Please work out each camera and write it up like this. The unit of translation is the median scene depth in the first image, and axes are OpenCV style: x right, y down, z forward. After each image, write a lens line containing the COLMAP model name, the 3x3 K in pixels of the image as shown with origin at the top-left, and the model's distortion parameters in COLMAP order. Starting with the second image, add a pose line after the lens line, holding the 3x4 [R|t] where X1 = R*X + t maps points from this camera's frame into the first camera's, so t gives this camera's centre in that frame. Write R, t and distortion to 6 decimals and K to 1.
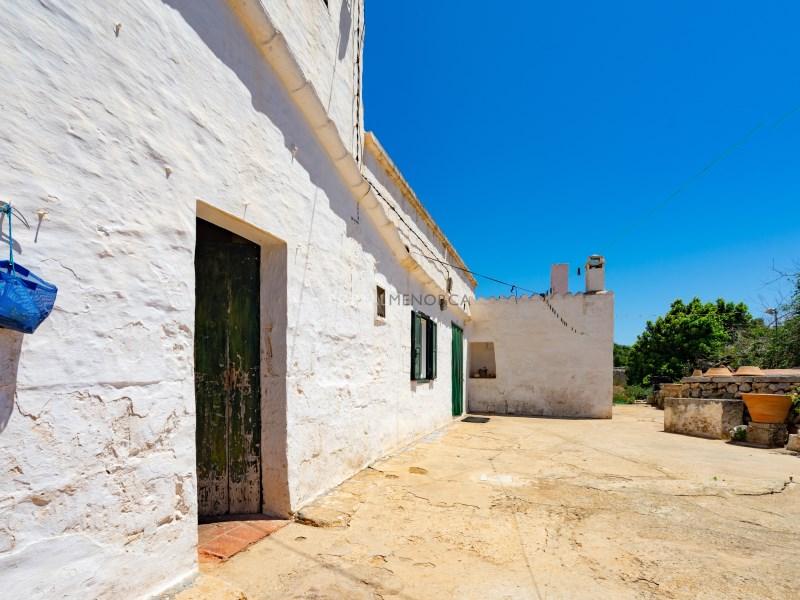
lens RADIAL K [[554.9, 0, 400.7], [0, 554.9, 378.2], [0, 0, 1]] dist [-0.004550, -0.000942]
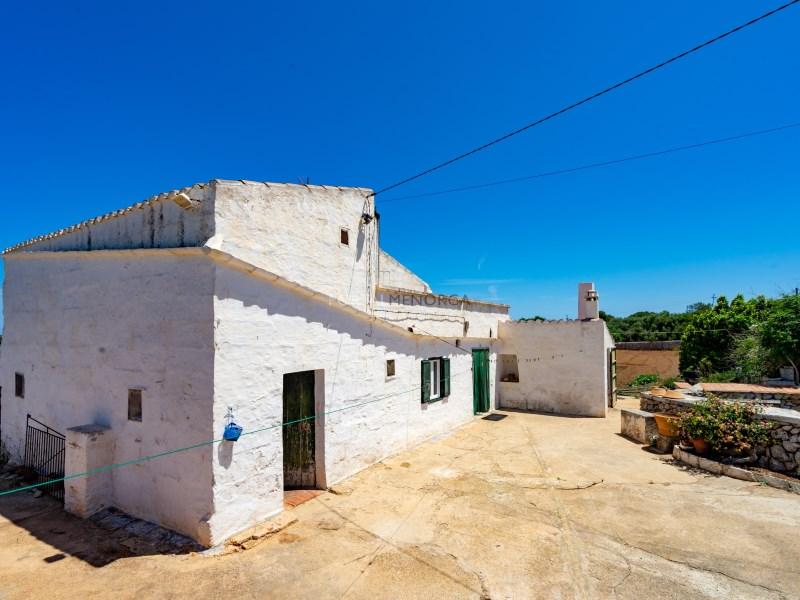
lens RADIAL K [[575.6, 0, 400.0], [0, 575.6, 300.0], [0, 0, 1]] dist [-0.002000, -0.000727]
pose [[0.974973, -0.019797, -0.221442, 0.553134], [0.008741, 0.998671, -0.050799, -0.351760], [0.222153, 0.047592, 0.973850, -1.107298]]
